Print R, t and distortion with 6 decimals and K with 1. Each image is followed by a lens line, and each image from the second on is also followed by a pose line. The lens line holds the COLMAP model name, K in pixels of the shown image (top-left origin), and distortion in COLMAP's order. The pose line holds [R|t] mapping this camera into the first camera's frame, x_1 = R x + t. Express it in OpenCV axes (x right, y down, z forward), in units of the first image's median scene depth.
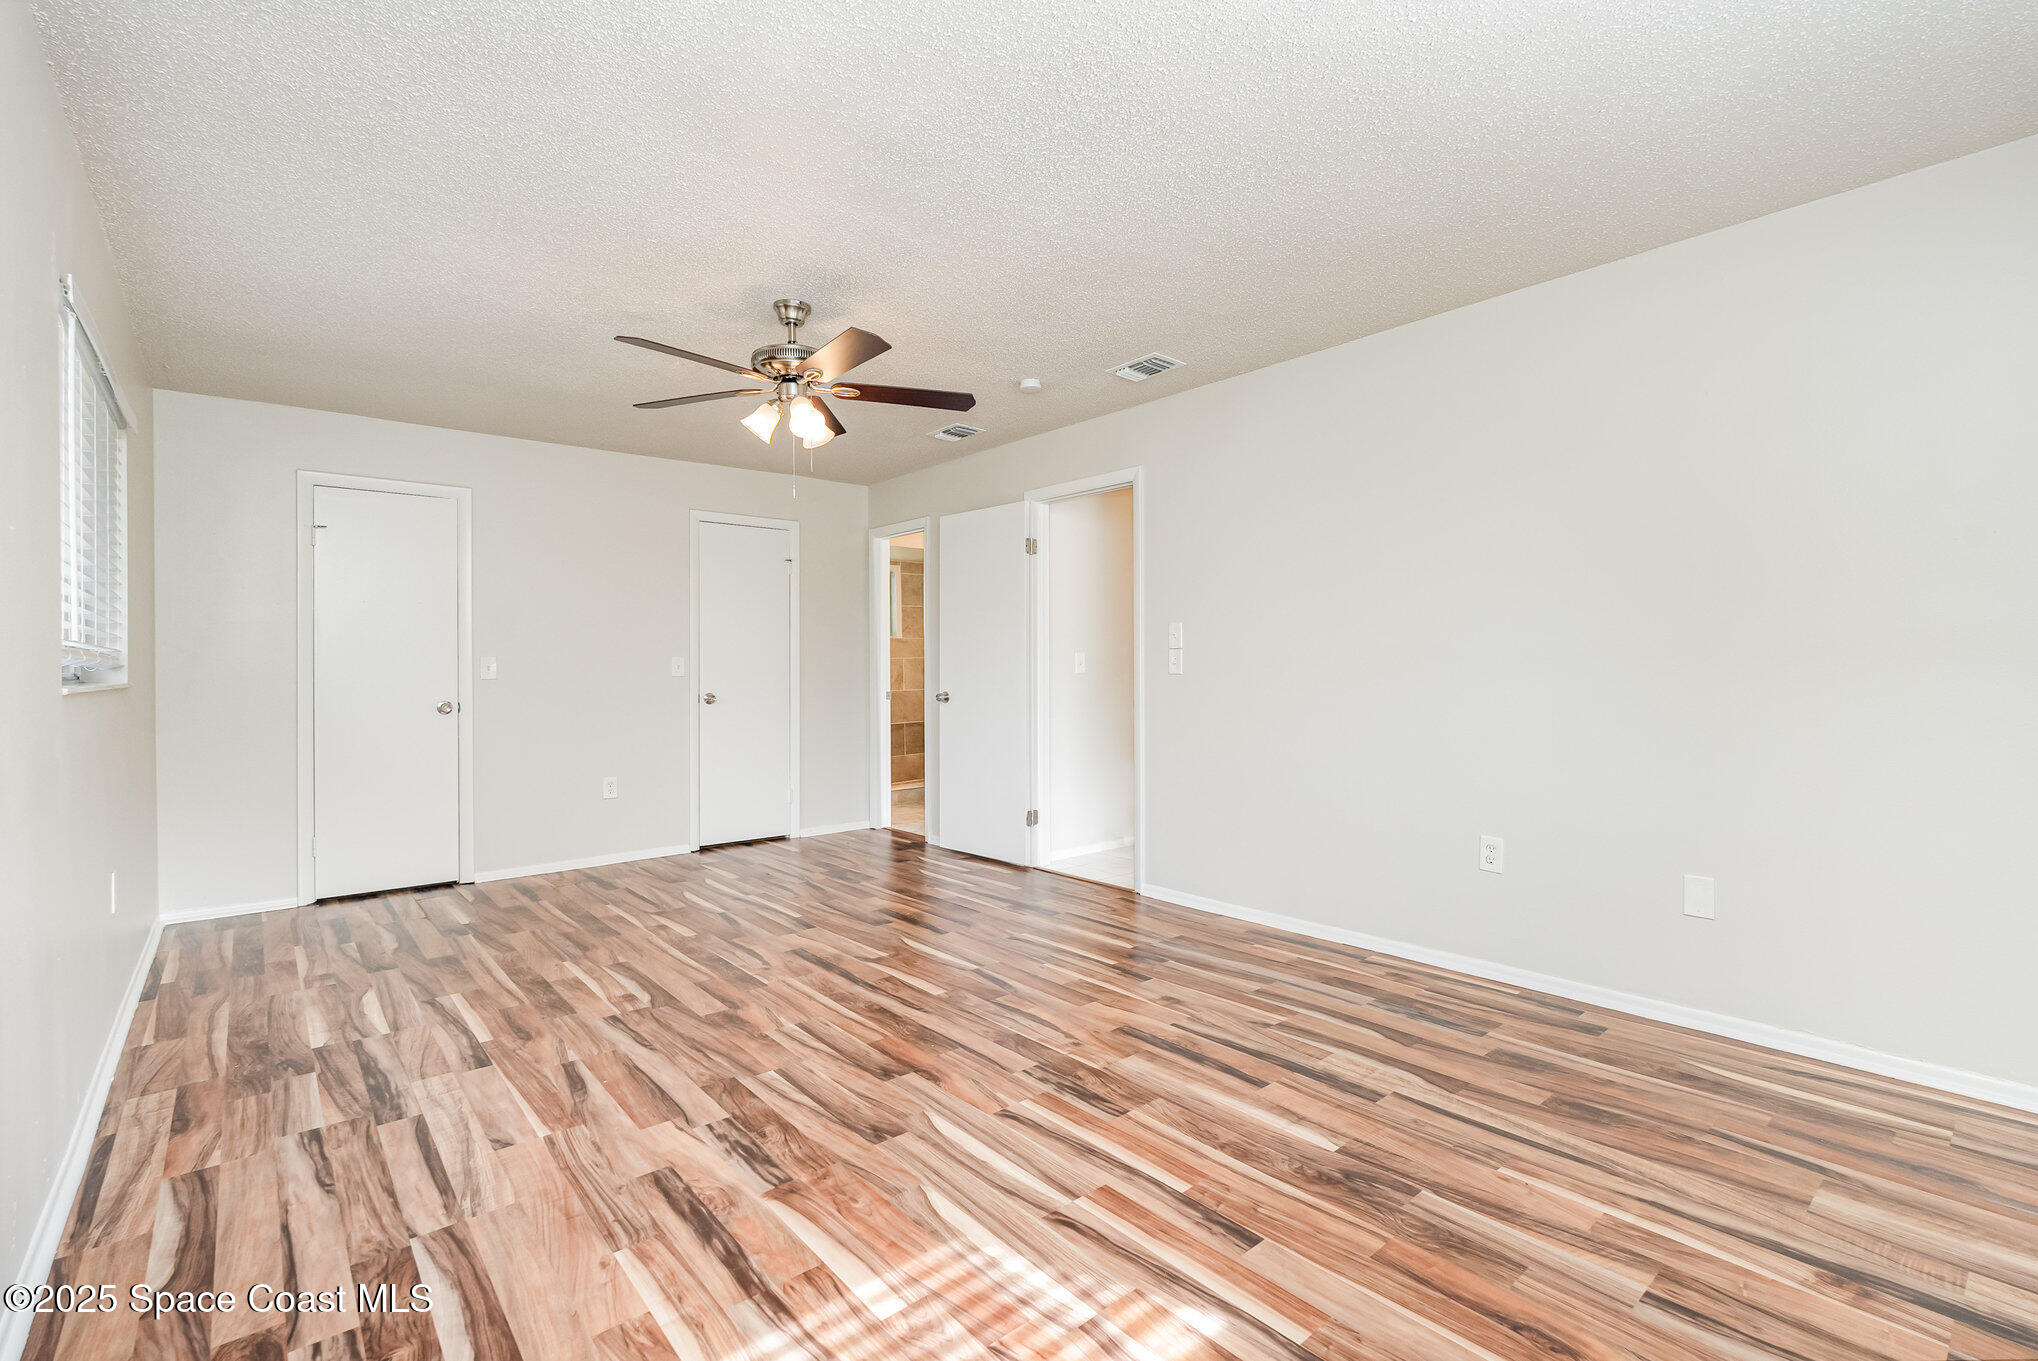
lens RADIAL K [[901.2, 0, 1025.5], [0, 901.2, 680.4], [0, 0, 1]] dist [0.001791, 0.000227]
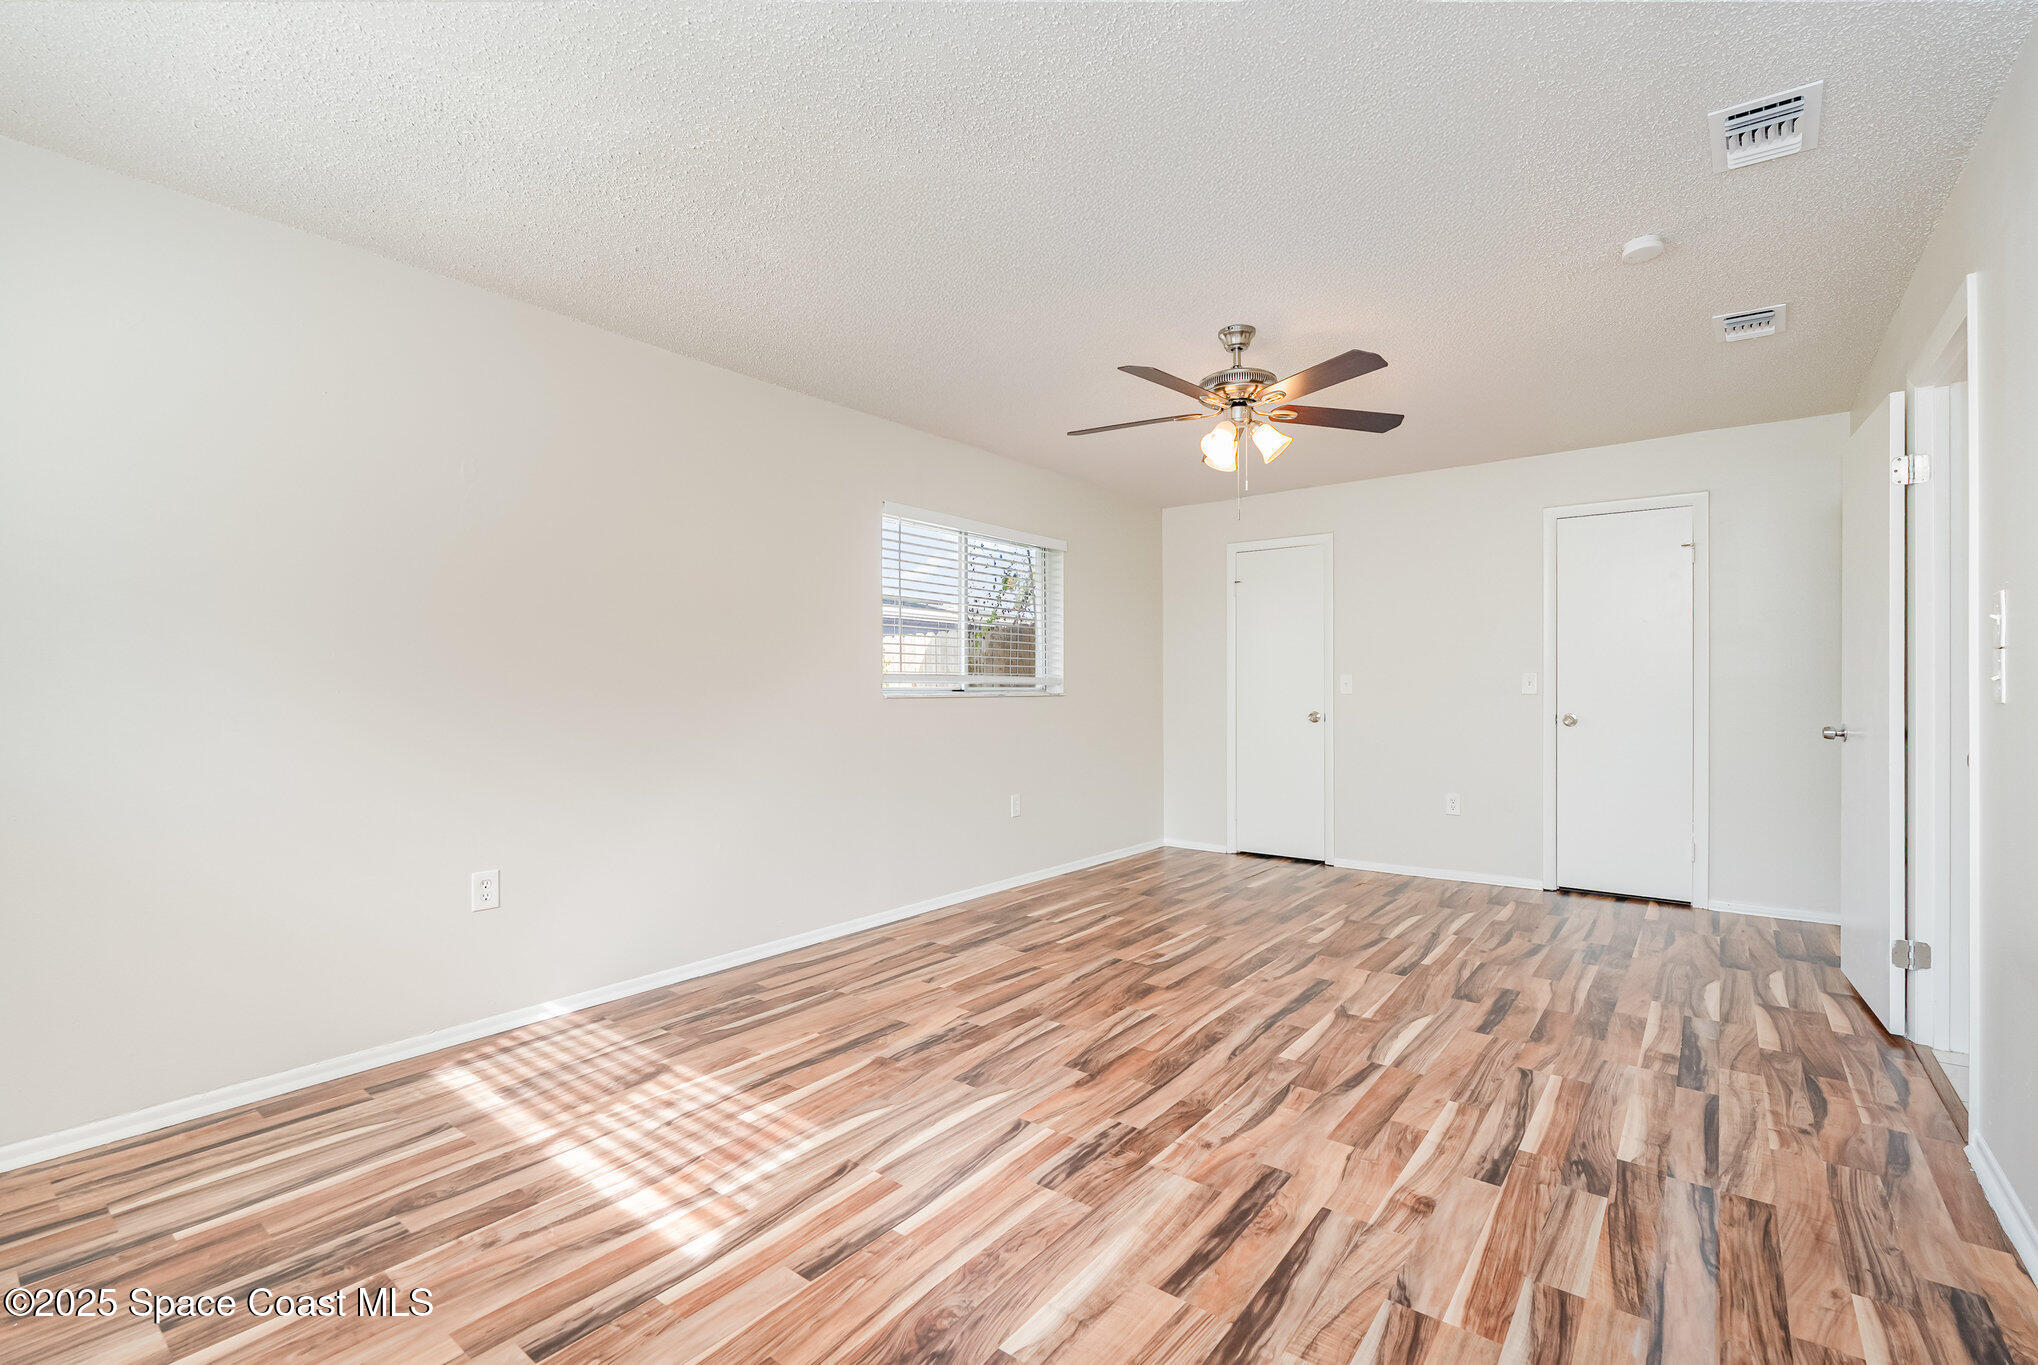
lens RADIAL K [[901.2, 0, 1025.5], [0, 901.2, 682.4], [0, 0, 1]] dist [0.001791, 0.000227]
pose [[0.204064, -0.001998, -0.978956, 0.827369], [-0.010349, 0.999938, -0.004198, -0.007535], [0.978903, 0.010988, 0.204031, 0.678982]]
